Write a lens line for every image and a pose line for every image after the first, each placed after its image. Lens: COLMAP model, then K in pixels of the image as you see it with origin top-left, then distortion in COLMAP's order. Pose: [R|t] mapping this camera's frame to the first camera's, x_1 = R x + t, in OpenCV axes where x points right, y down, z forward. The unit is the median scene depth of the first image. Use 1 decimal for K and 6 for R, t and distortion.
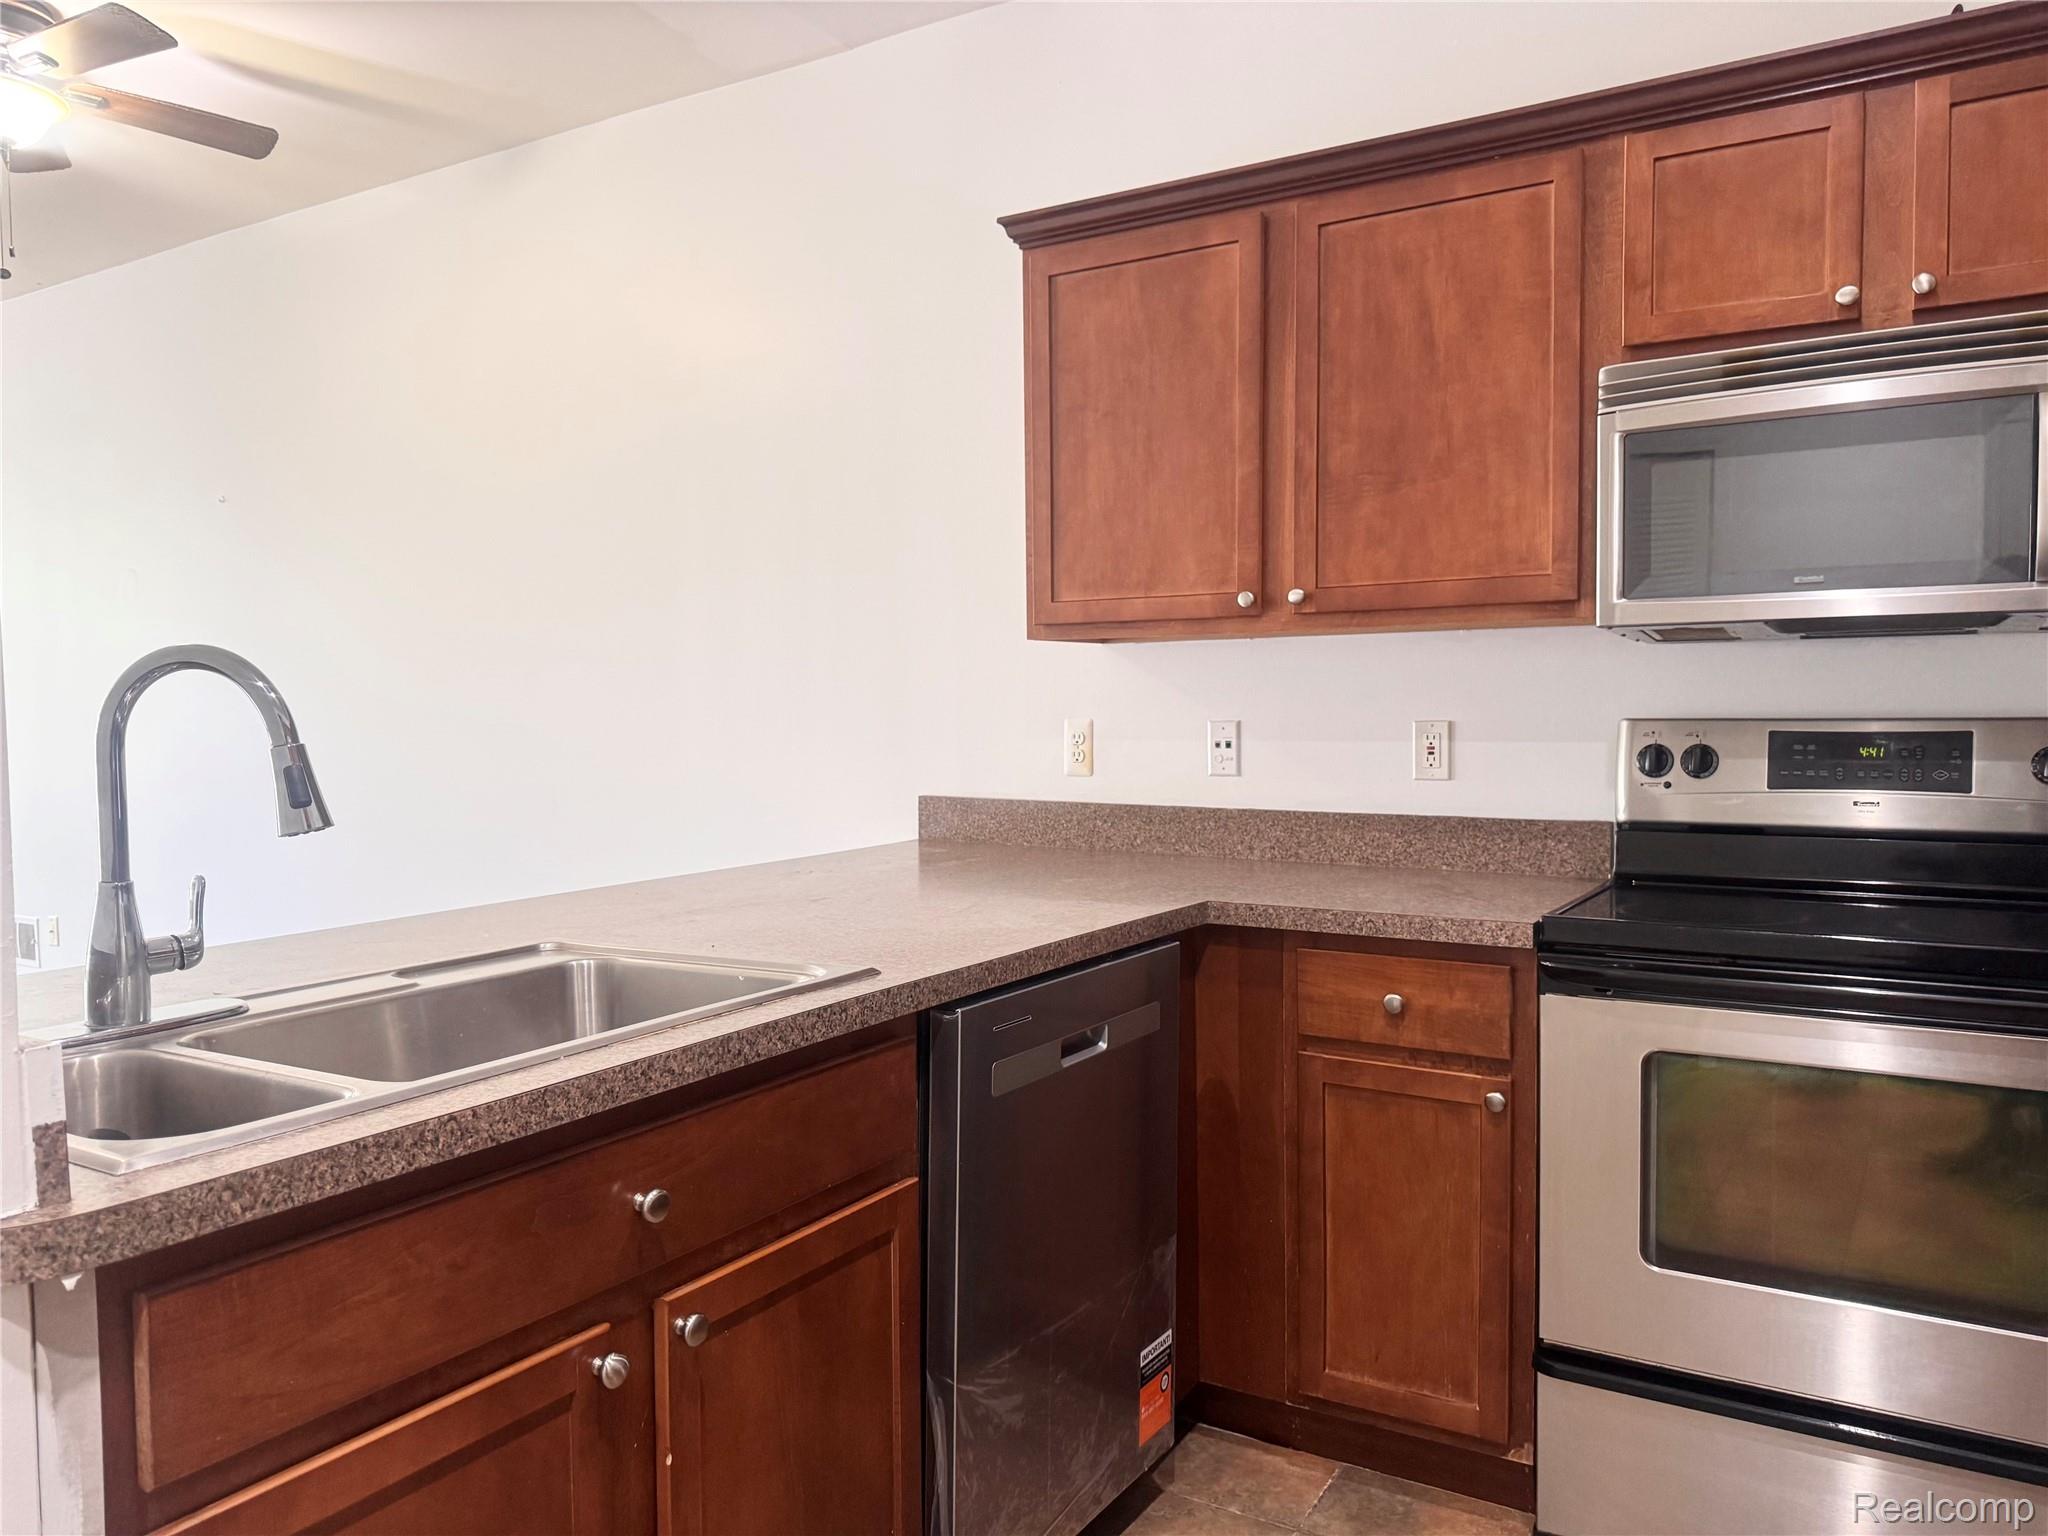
lens RADIAL K [[1438.6, 0, 1026.7], [0, 1438.6, 769.0], [0, 0, 1]] dist [0.007902, -0.011803]
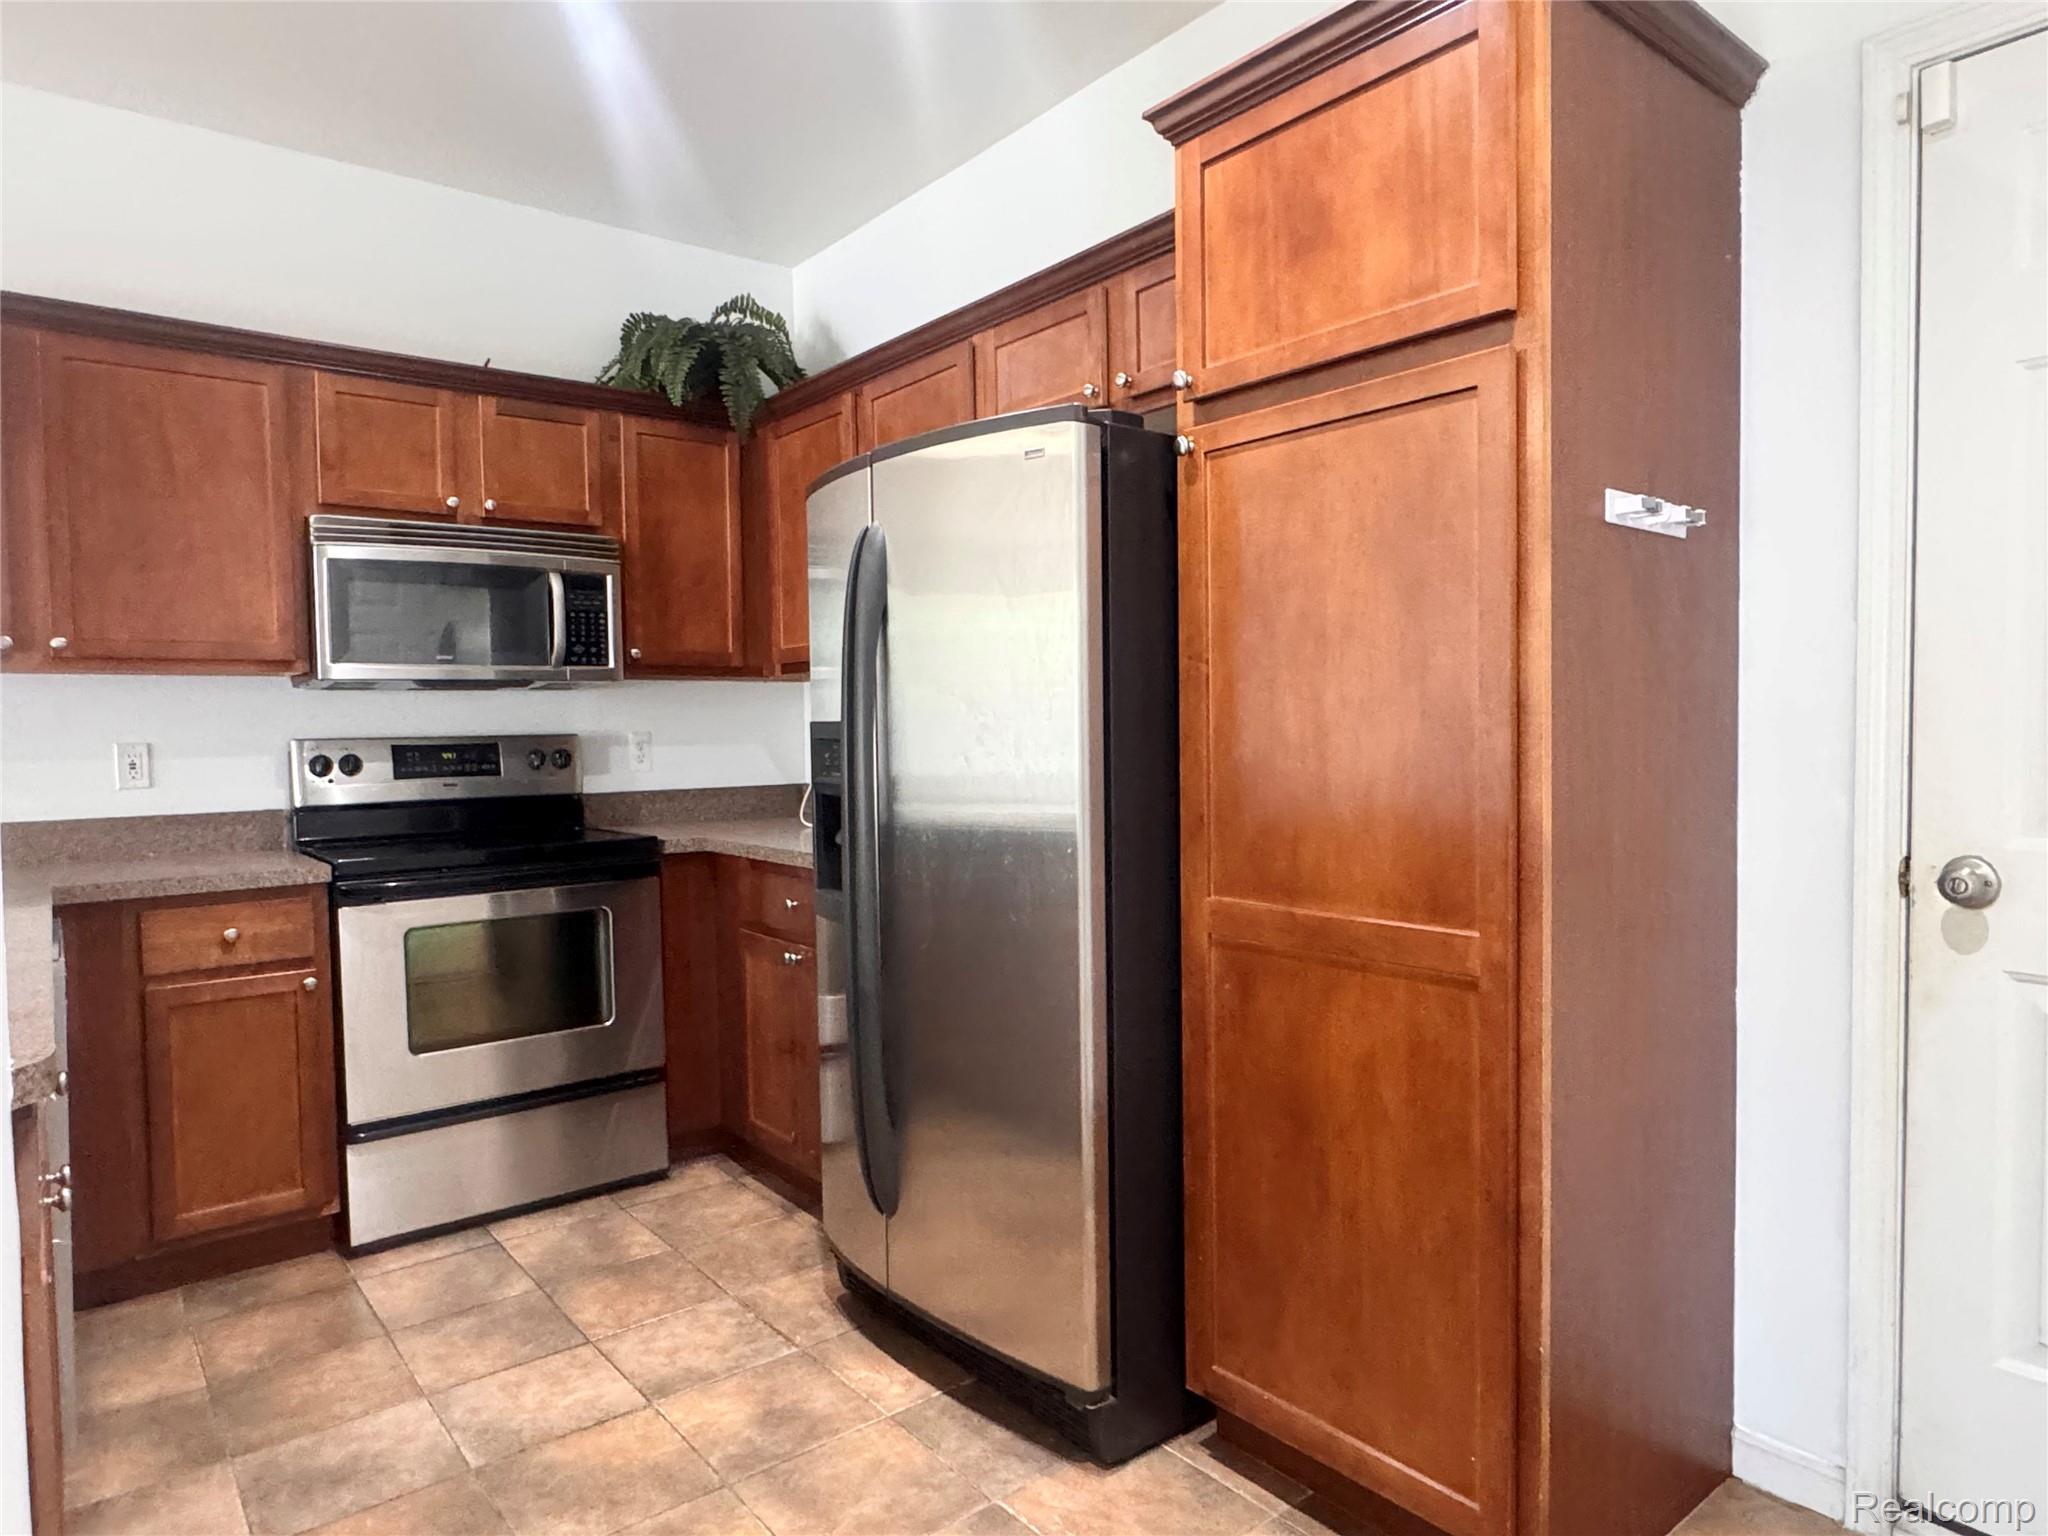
lens RADIAL K [[1242.5, 0, 1030.4], [0, 1242.5, 770.1], [0, 0, 1]] dist [0.003561, 0.001298]
pose [[0.331409, -0.037198, 0.942754, -0.627159], [0.052898, 0.998383, 0.020798, 0.012485], [-0.942003, 0.042978, 0.332841, -0.176815]]
